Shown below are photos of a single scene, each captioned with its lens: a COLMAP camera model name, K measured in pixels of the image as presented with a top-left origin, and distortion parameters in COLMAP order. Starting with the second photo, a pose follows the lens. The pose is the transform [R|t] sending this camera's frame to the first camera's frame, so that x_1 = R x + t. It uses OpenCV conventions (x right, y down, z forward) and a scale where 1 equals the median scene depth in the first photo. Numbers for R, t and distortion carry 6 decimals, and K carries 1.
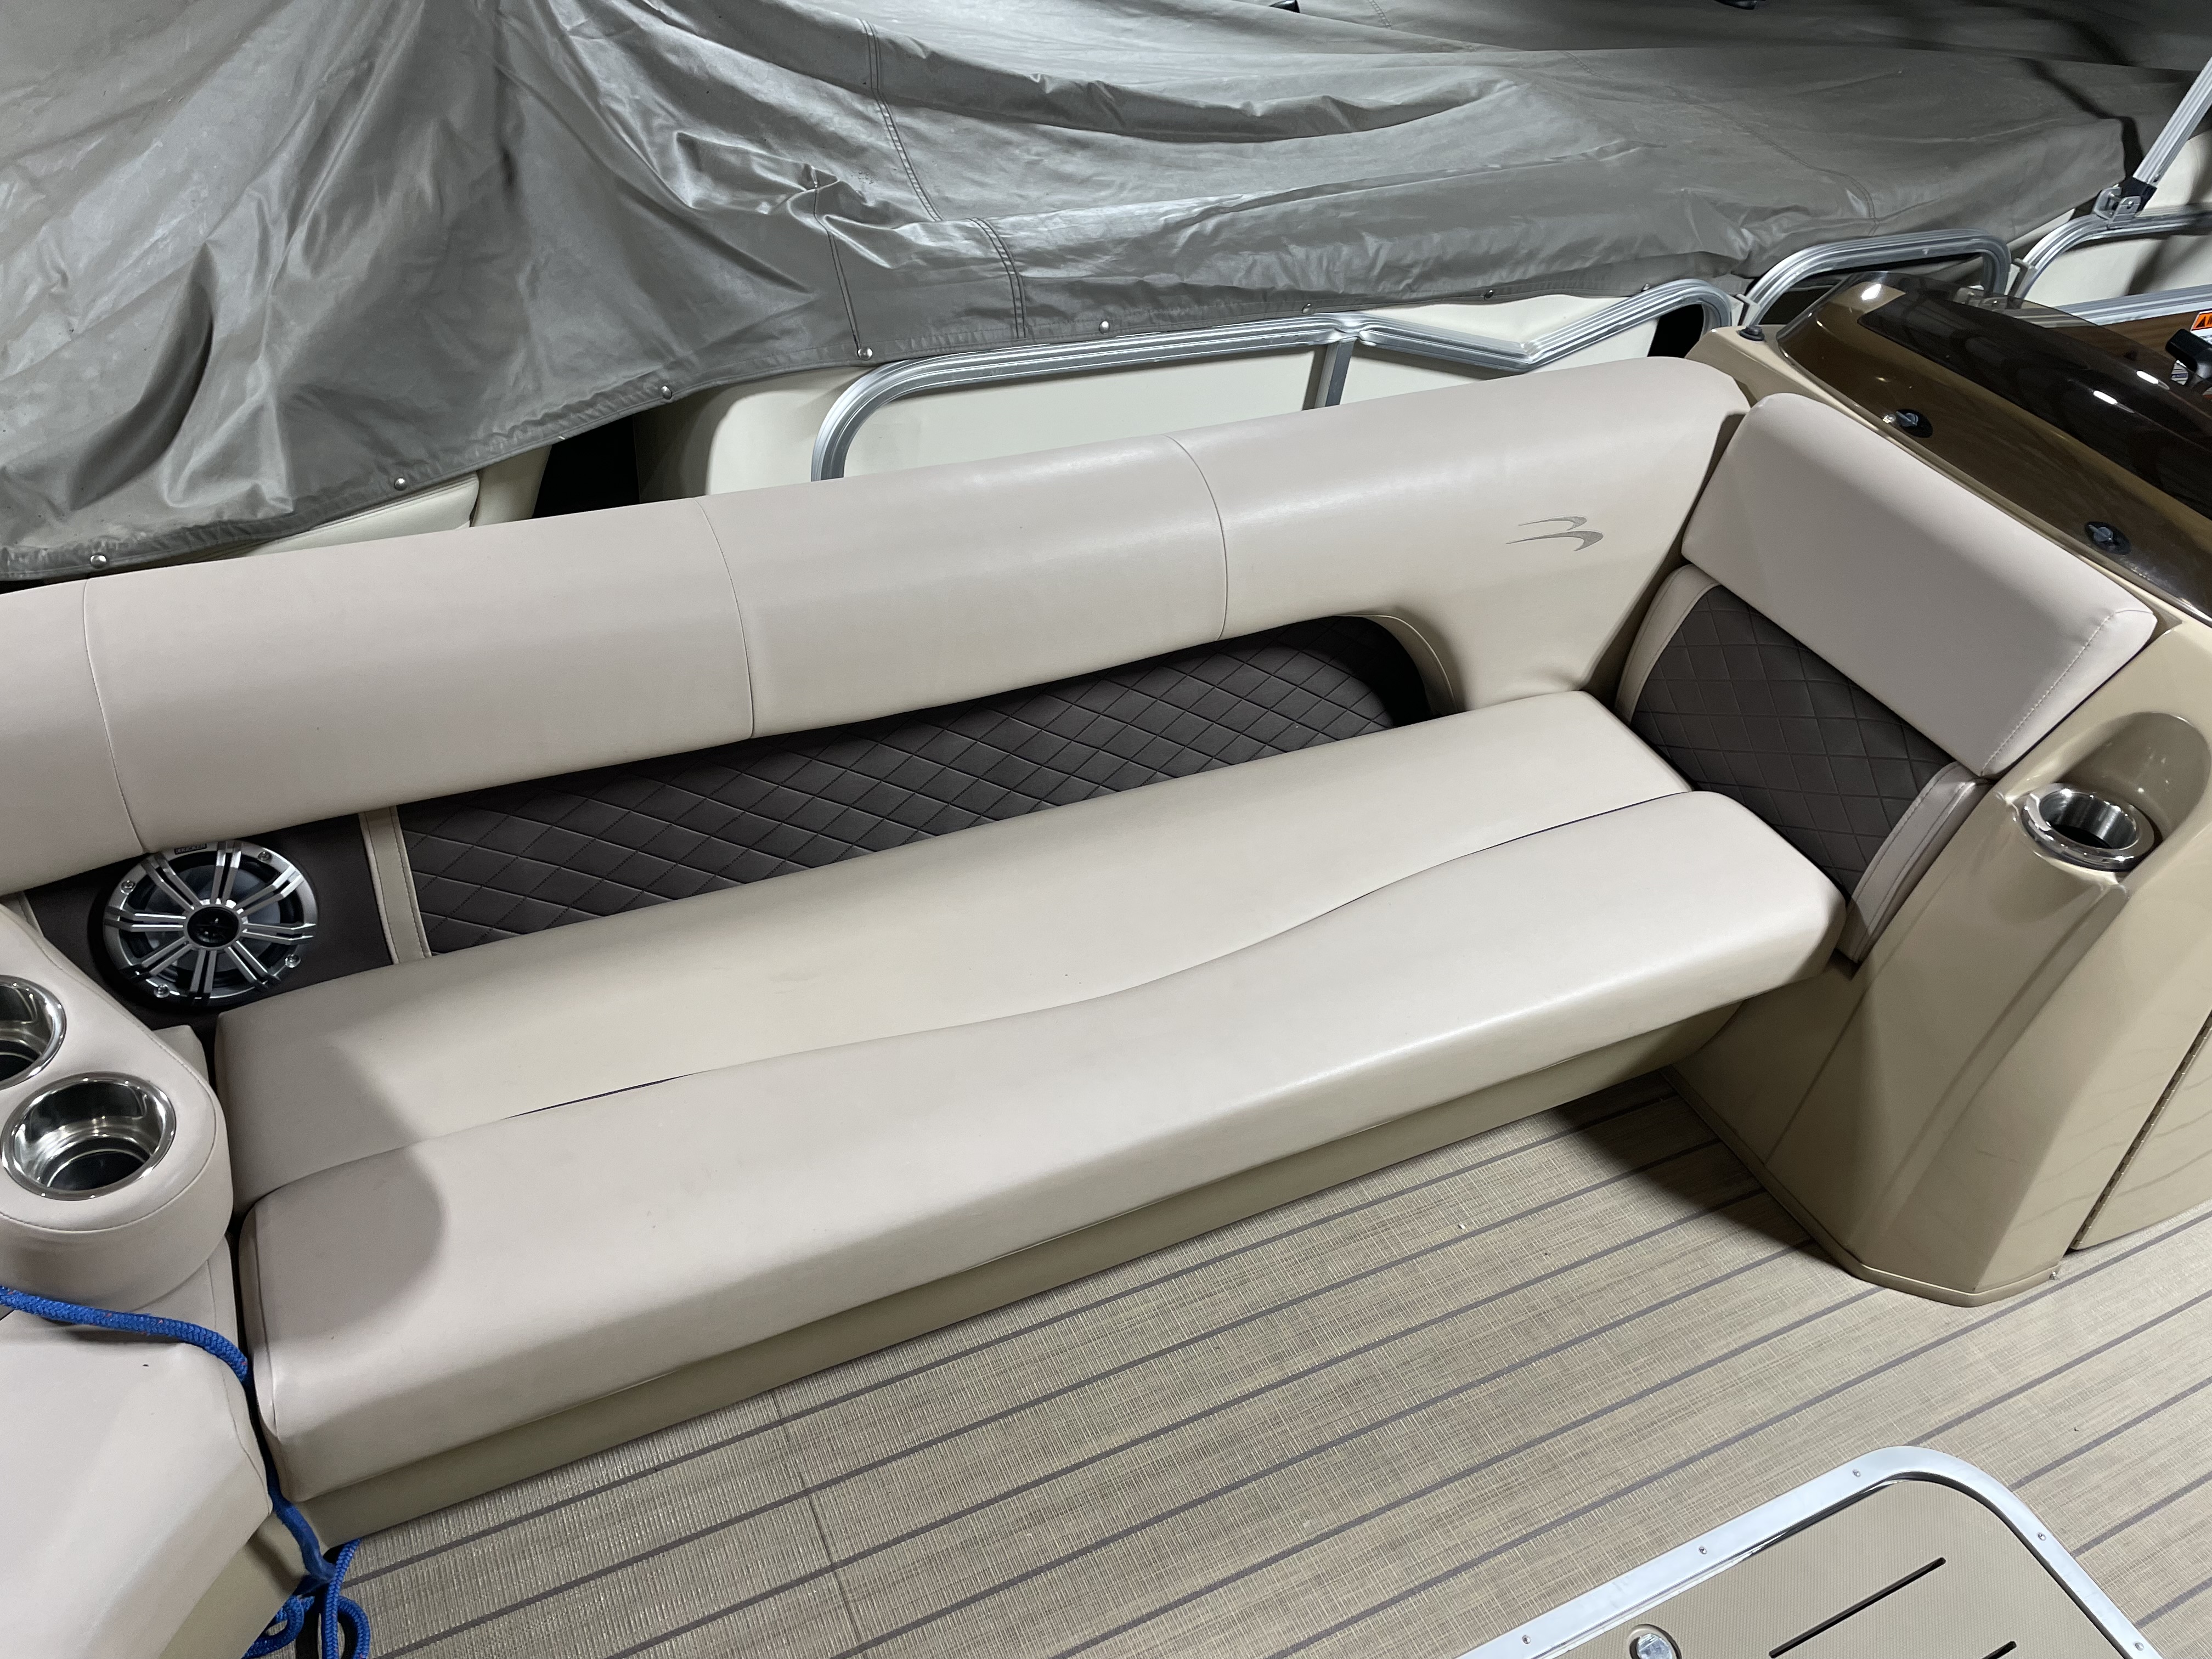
lens RADIAL K [[1669.0, 0, 1107.9], [0, 1669.0, 812.2], [0, 0, 1]] dist [0.070591, -0.091144]
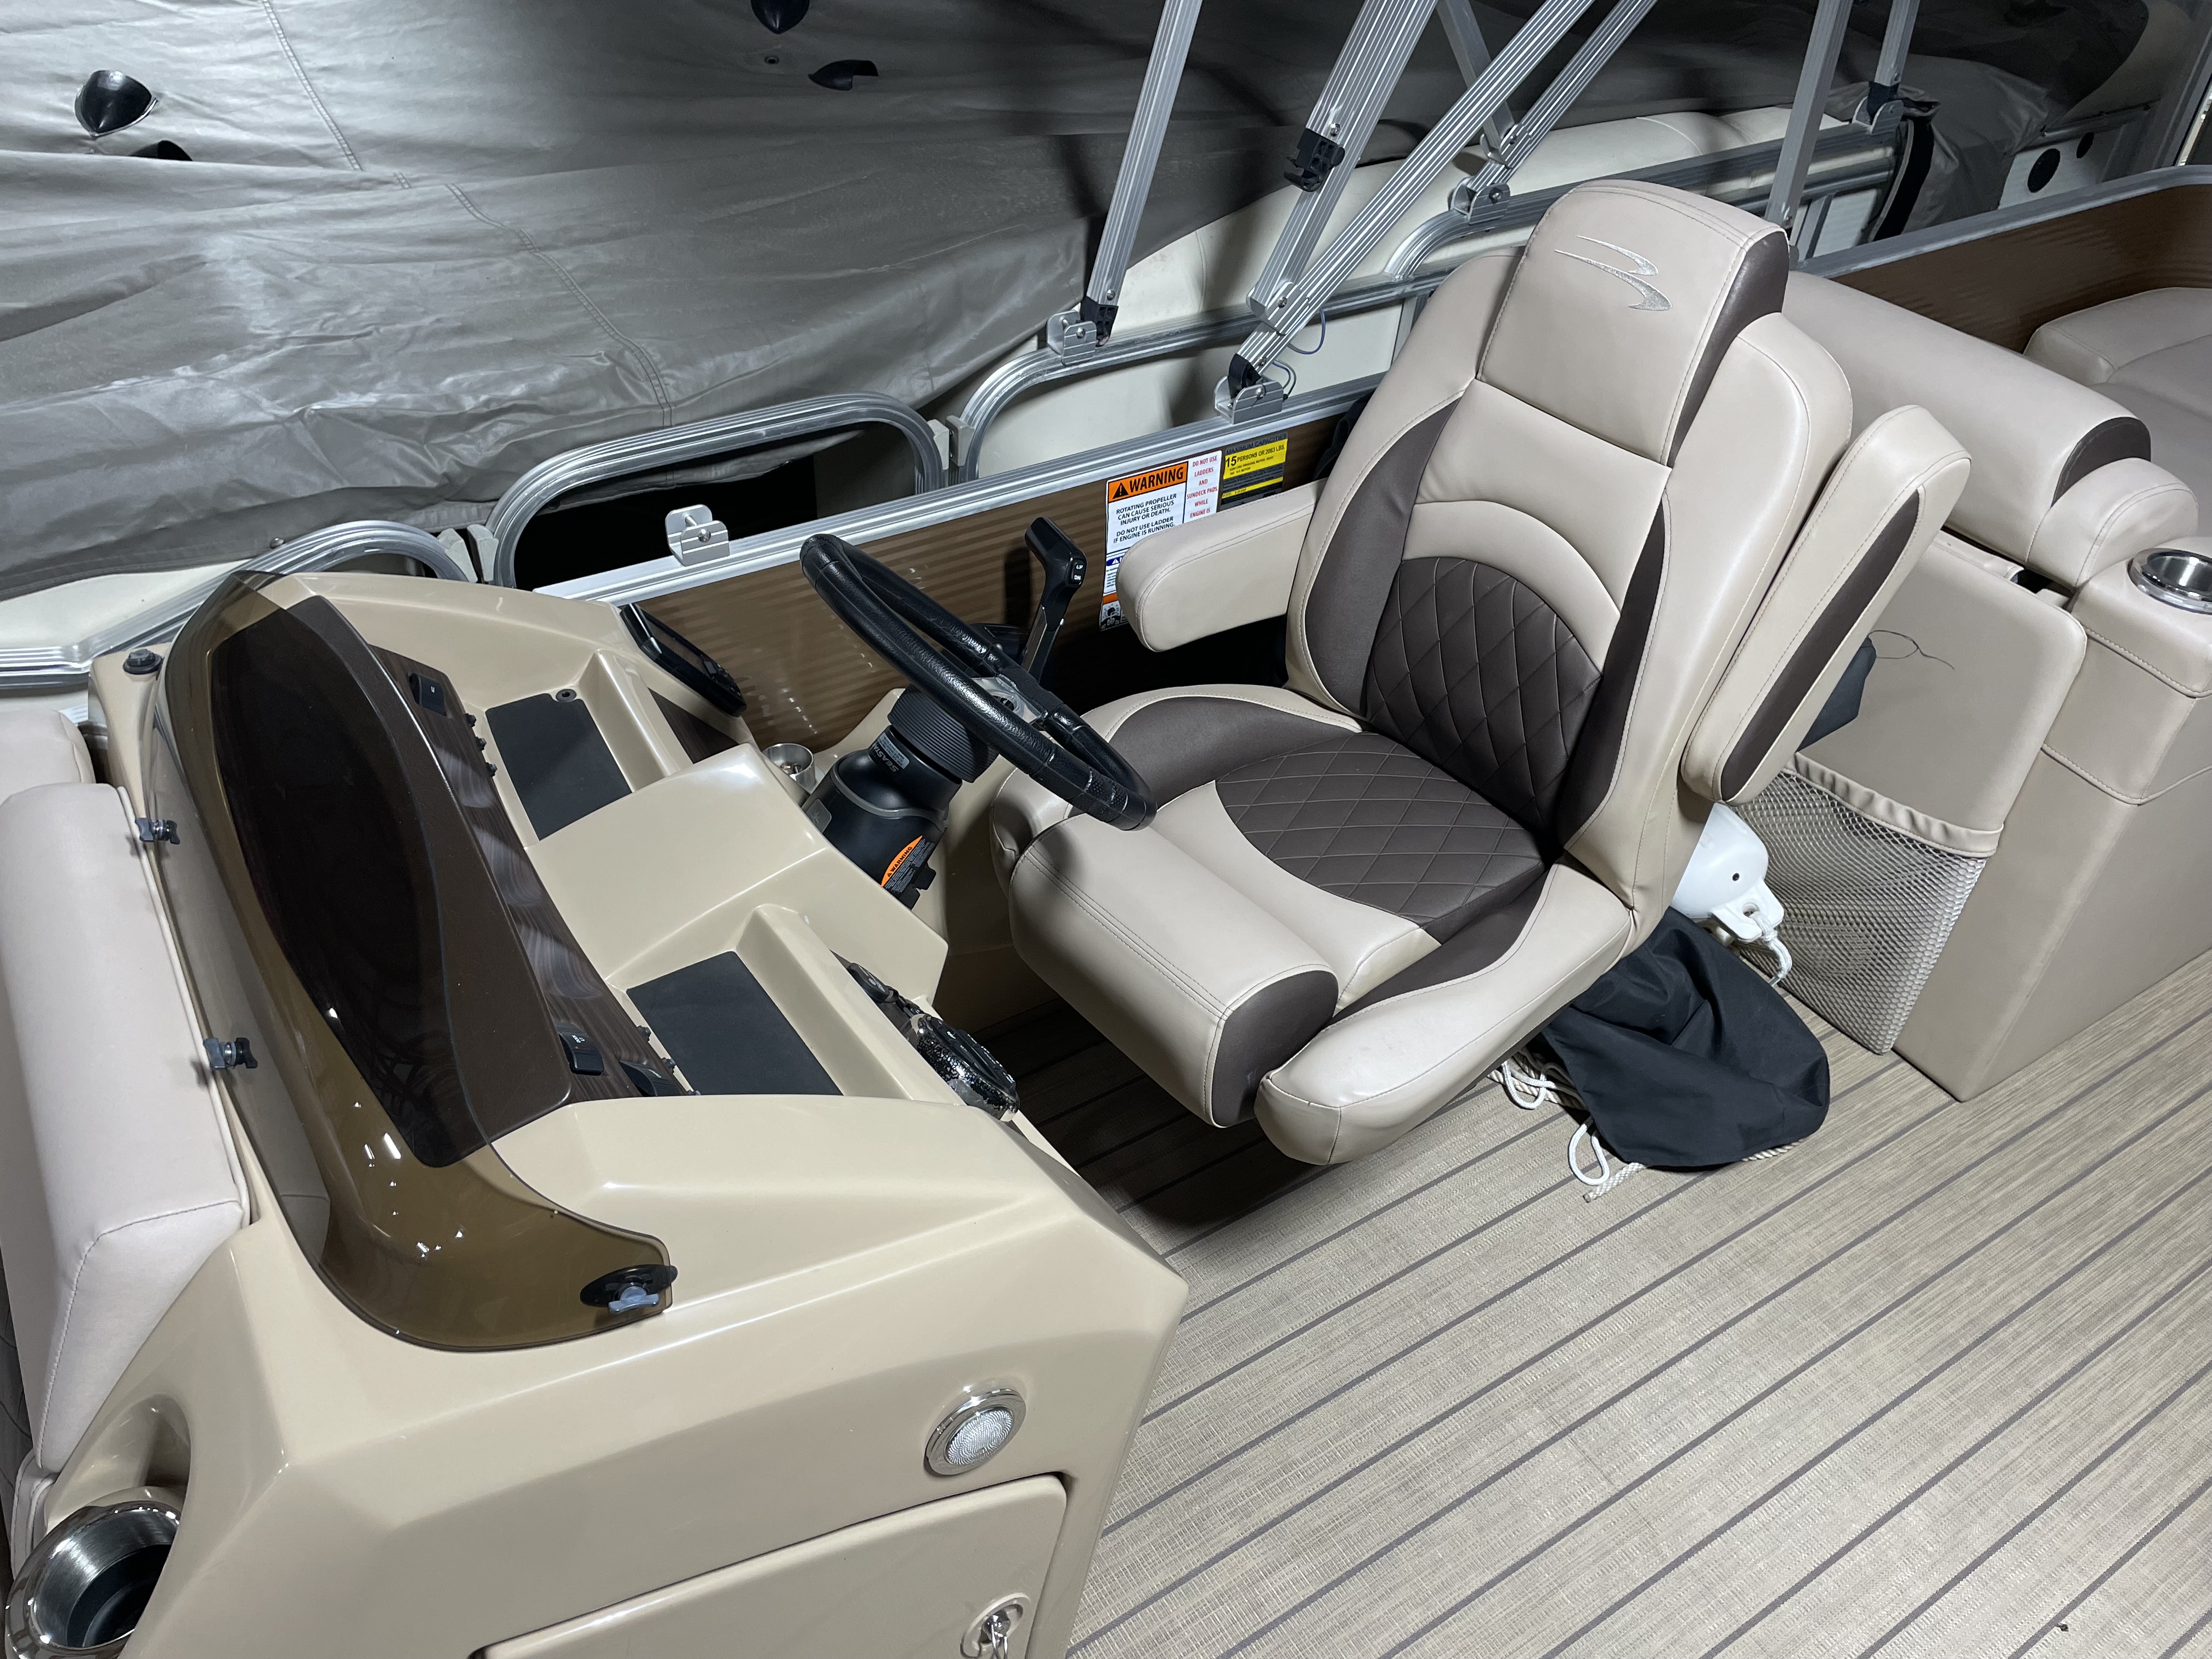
lens RADIAL K [[1669.0, 0, 1083.3], [0, 1669.0, 817.1], [0, 0, 1]] dist [0.070591, -0.091144]
pose [[0.991180, -0.115004, 0.065850, 0.531411], [0.115372, 0.993321, -0.001811, -0.128236], [-0.065202, 0.009393, 0.997828, 0.201031]]
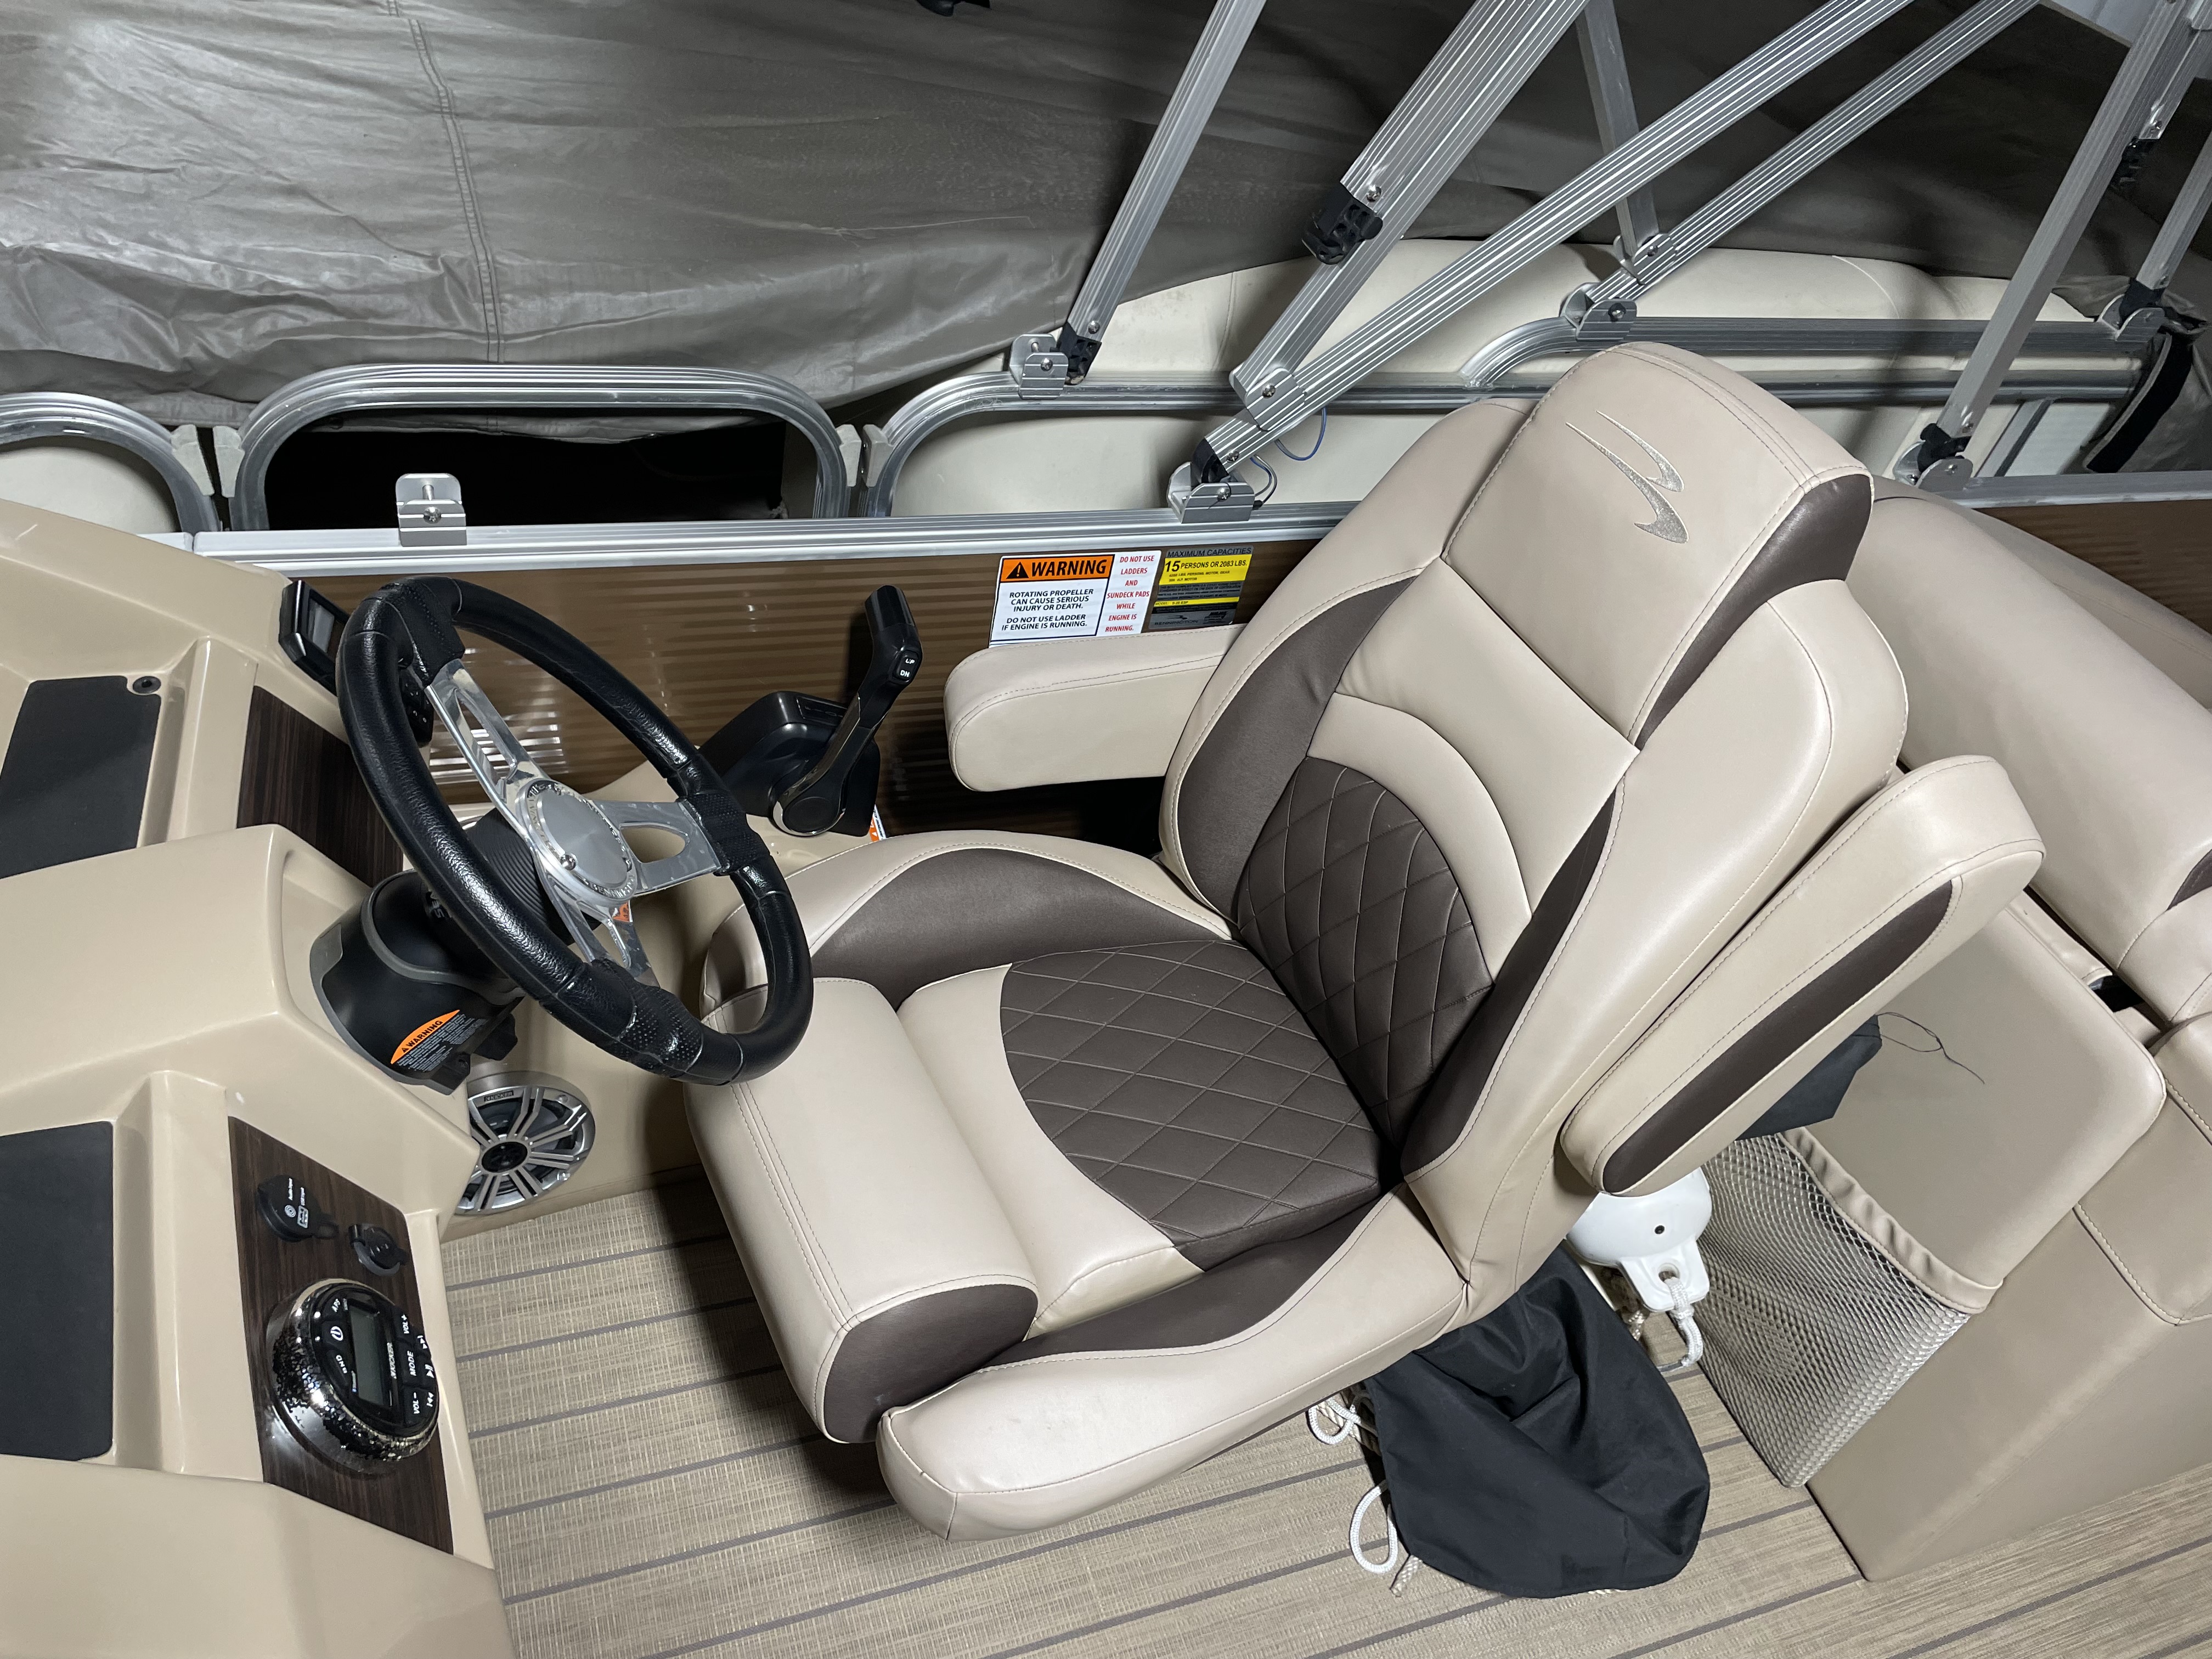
lens RADIAL K [[1669.0, 0, 1082.7], [0, 1669.0, 818.7], [0, 0, 1]] dist [0.070591, -0.091144]
pose [[0.990659, 0.136185, -0.006973, 0.652899], [-0.136025, 0.990508, 0.019793, -0.199316], [0.009602, -0.018659, 0.999780, 0.342584]]
